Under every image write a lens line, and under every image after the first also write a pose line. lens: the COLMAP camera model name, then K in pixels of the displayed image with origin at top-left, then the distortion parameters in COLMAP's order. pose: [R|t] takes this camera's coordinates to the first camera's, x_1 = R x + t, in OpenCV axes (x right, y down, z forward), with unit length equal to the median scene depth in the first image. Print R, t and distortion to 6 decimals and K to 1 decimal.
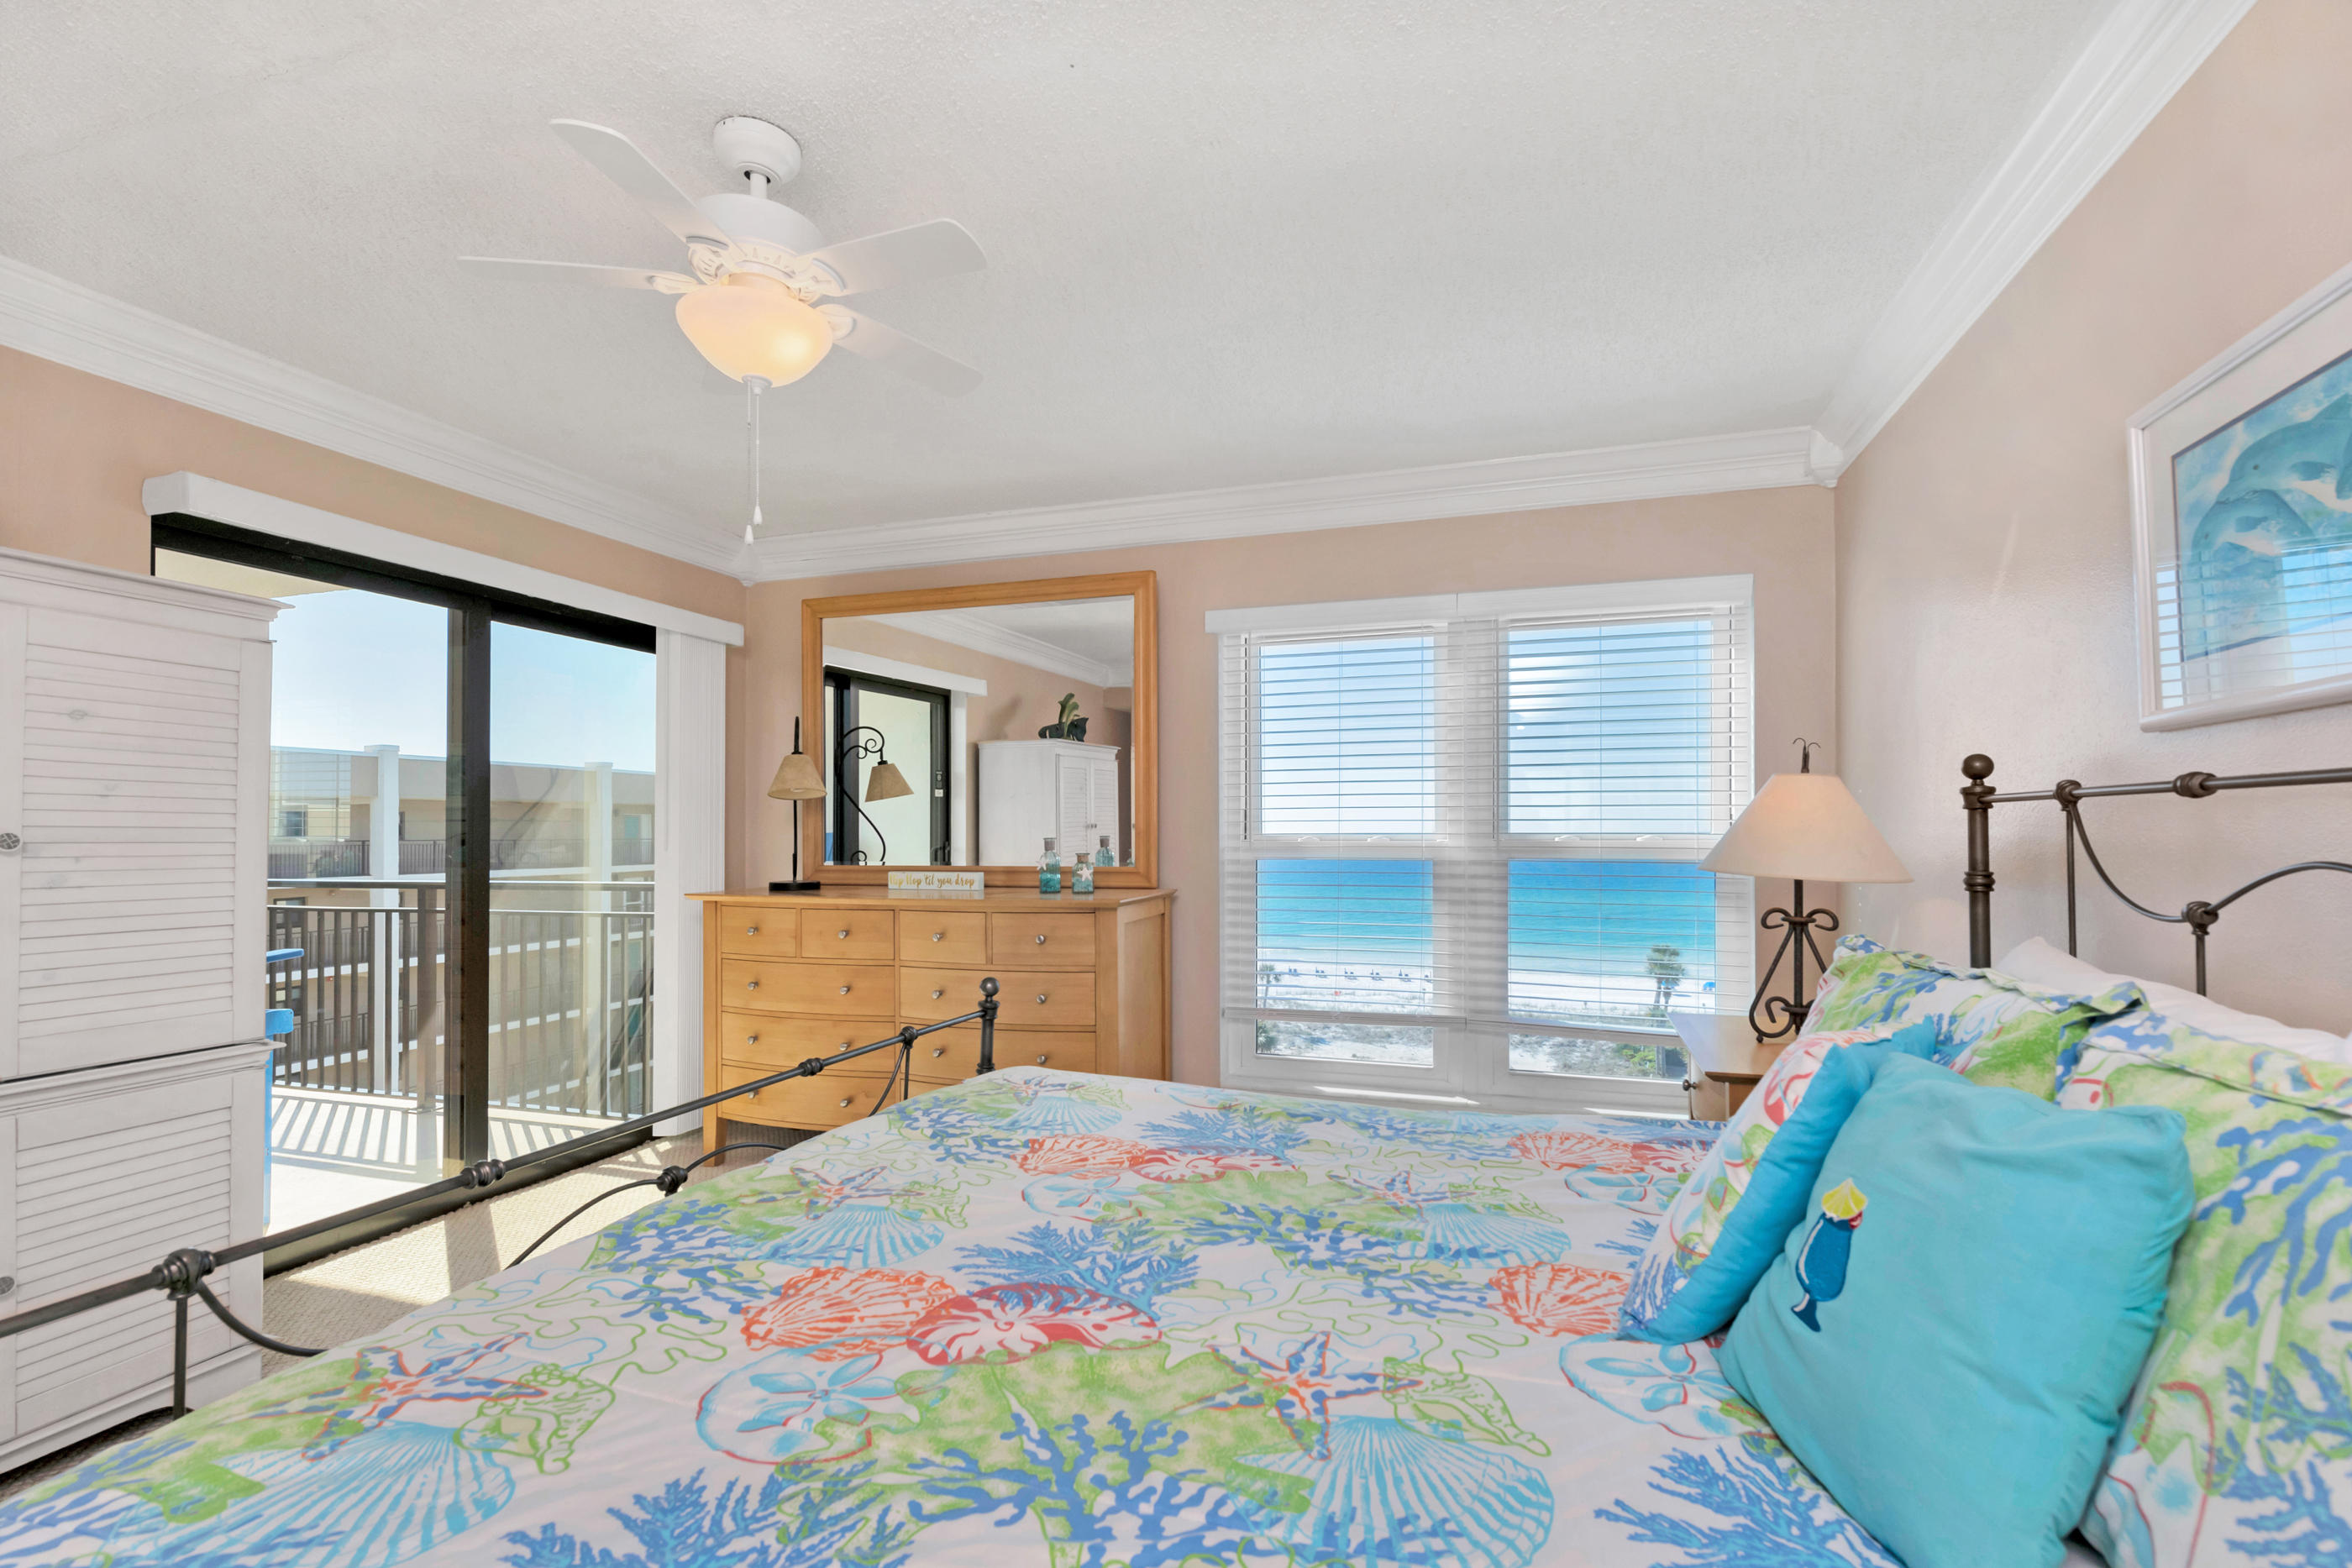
lens RADIAL K [[1028.7, 0, 1204.1], [0, 1028.7, 825.9], [0, 0, 1]] dist [0.003194, -0.000115]
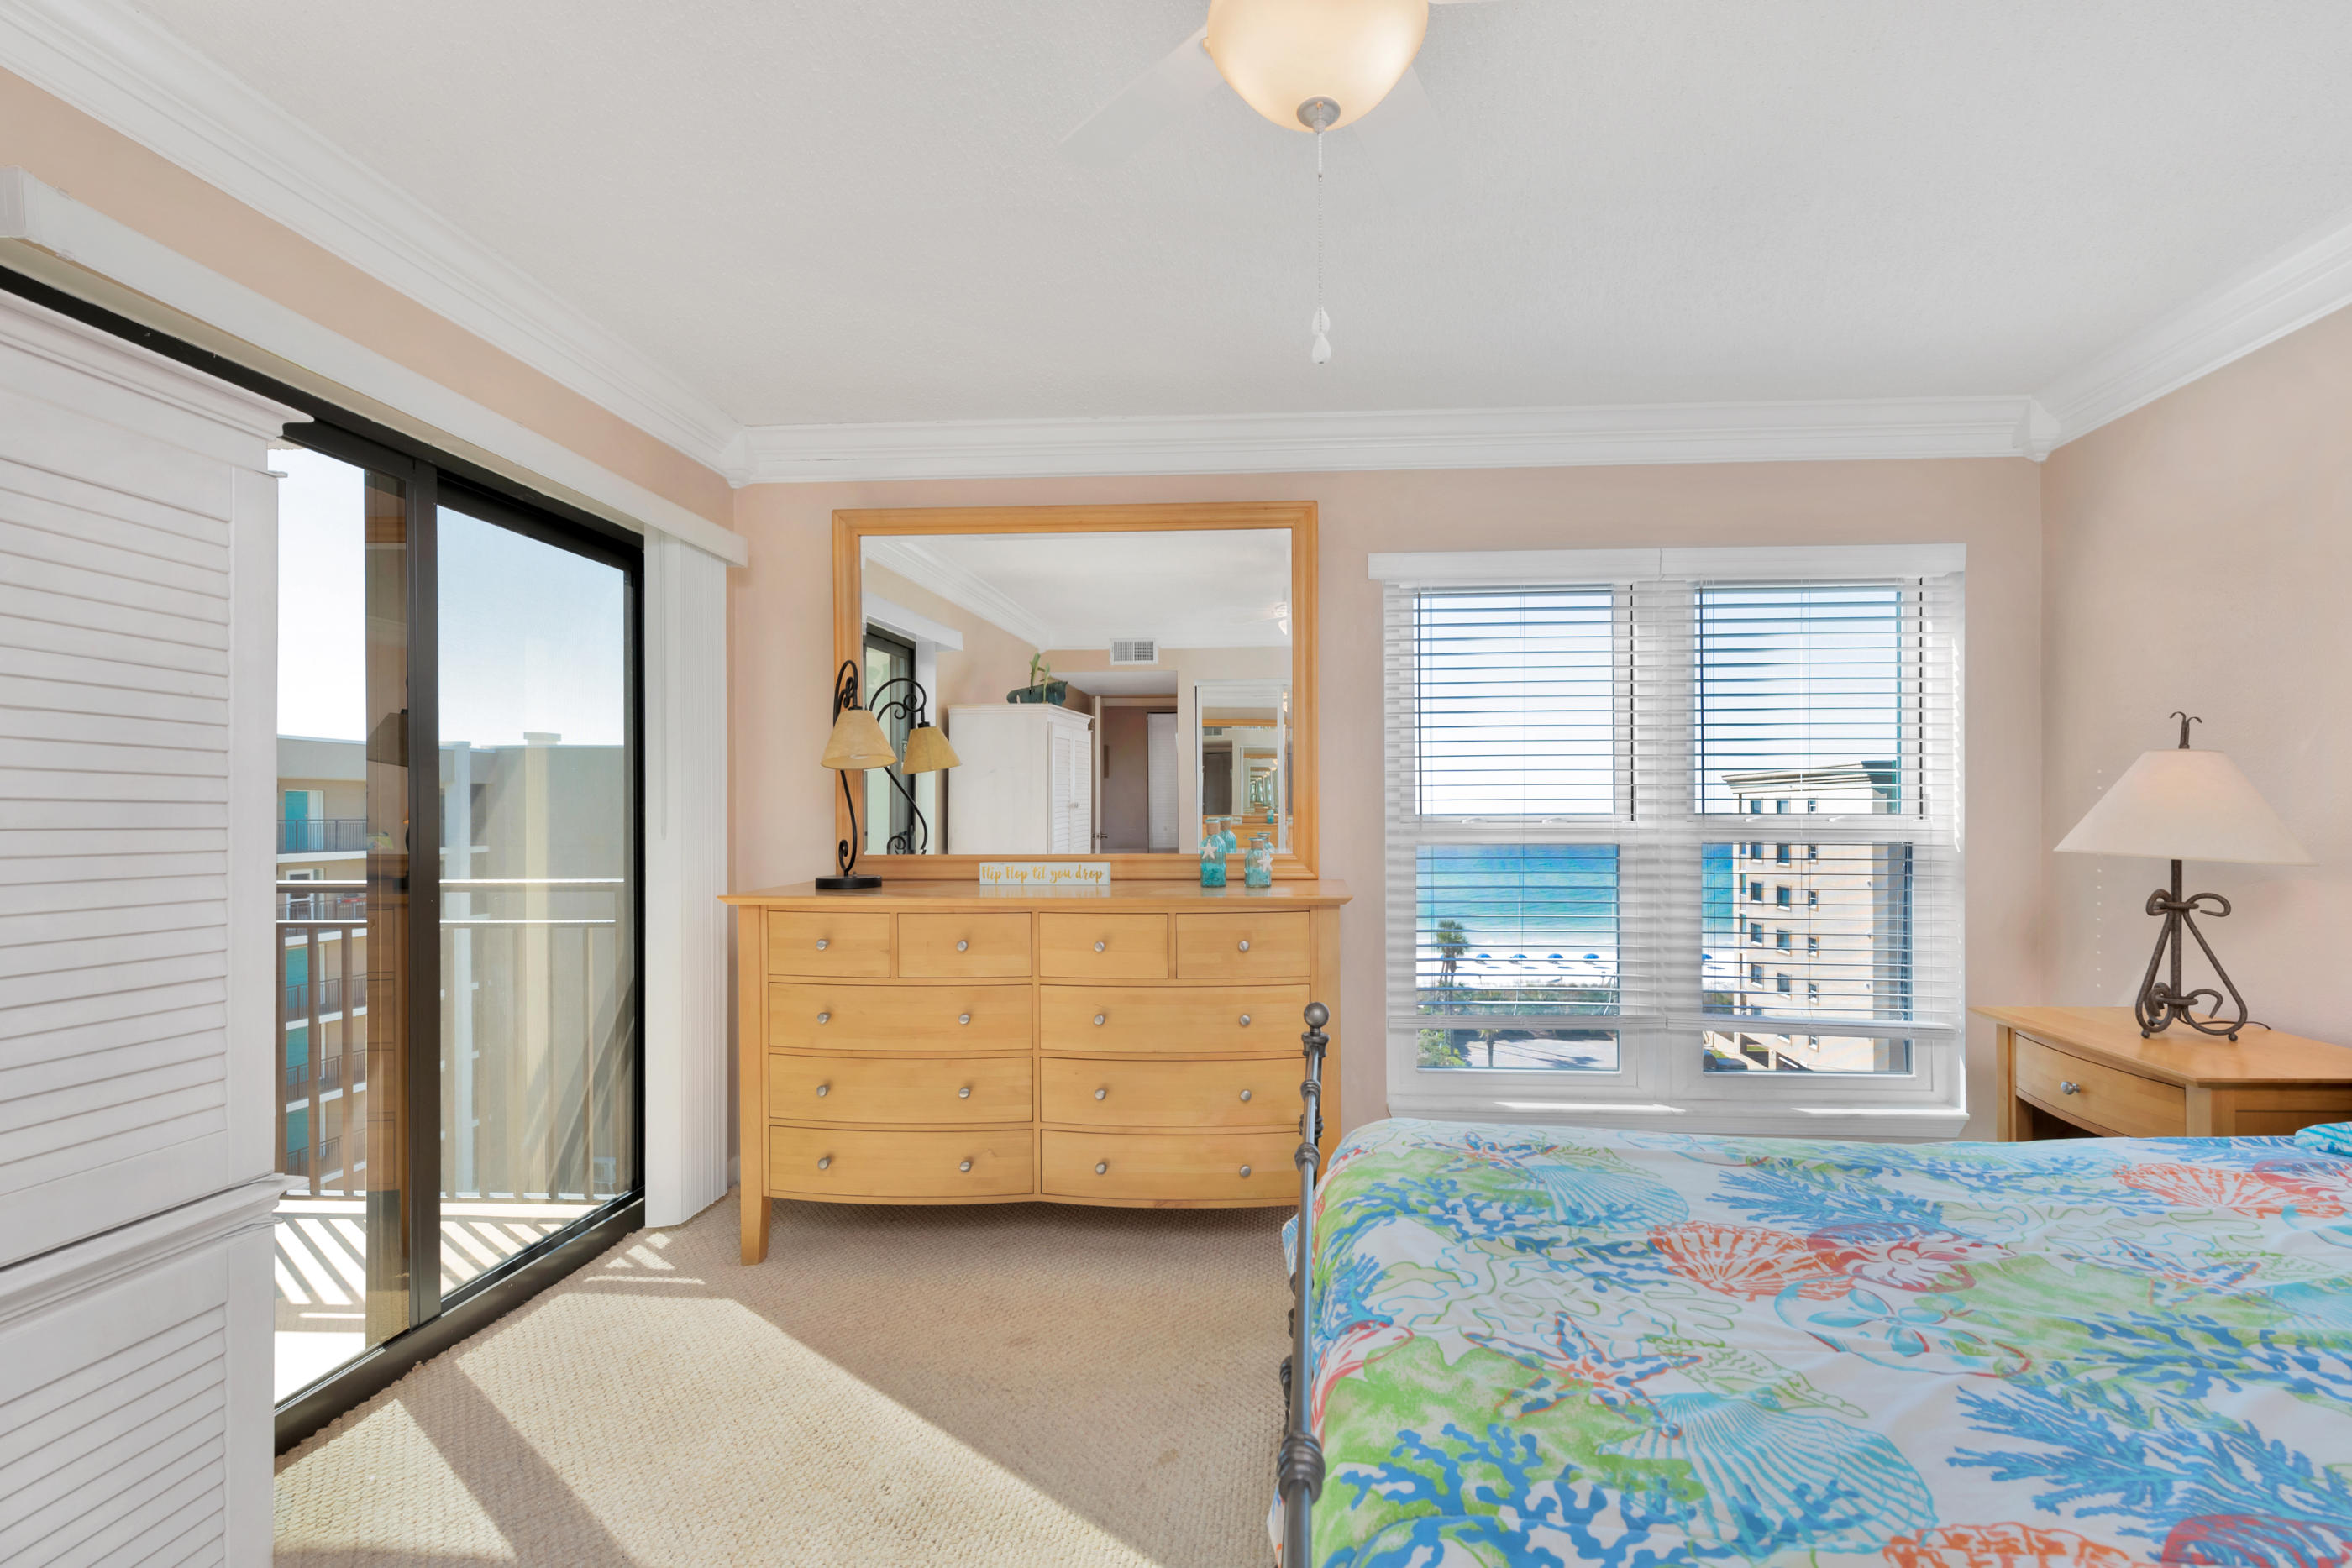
lens RADIAL K [[1050.6, 0, 1245.1], [0, 1050.6, 806.8], [0, 0, 1]] dist [0.000079, -0.004859]
pose [[0.970652, 0.002204, 0.240478, -0.360897], [-0.002007, 0.999997, -0.001061, 0.003097], [-0.240480, 0.000547, 0.970654, 0.209924]]
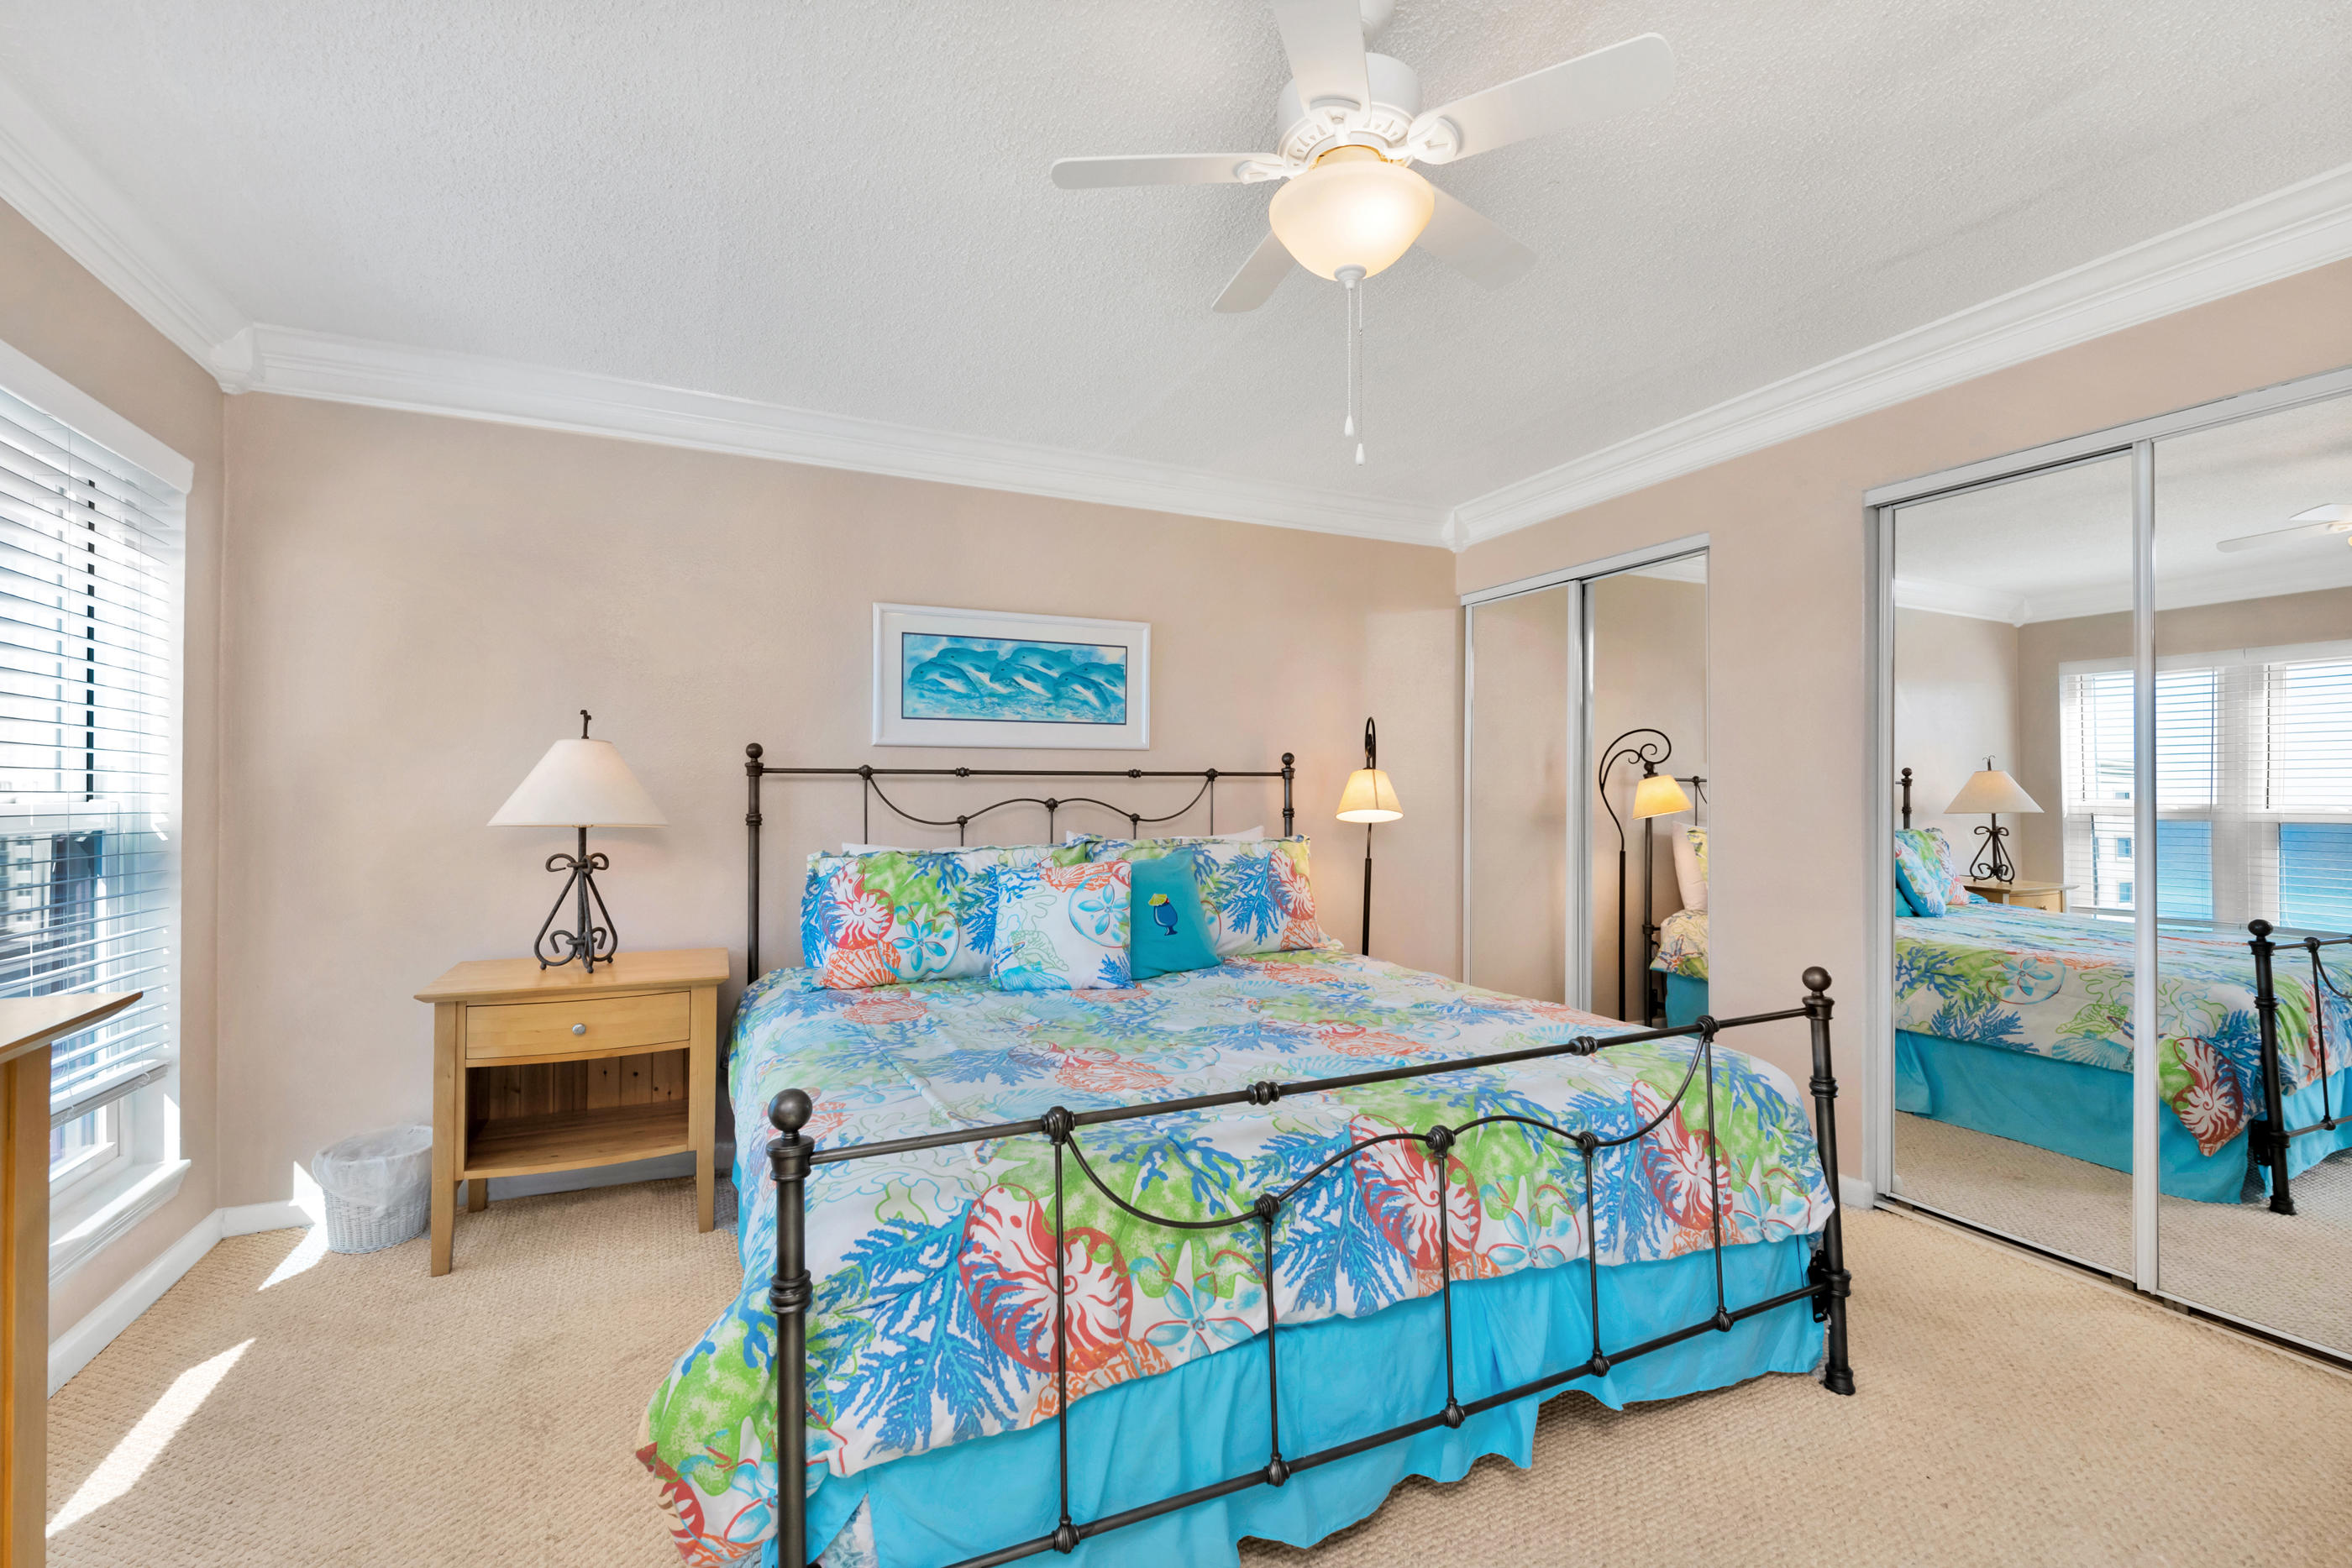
lens RADIAL K [[1009.2, 0, 1180.3], [0, 1009.2, 790.6], [0, 0, 1]] dist [0.010962, -0.011535]
pose [[-0.679556, 0.003810, 0.733613, -0.550166], [-0.001200, 0.999979, -0.006306, 0.009737], [-0.733622, -0.005166, -0.679538, 0.961171]]
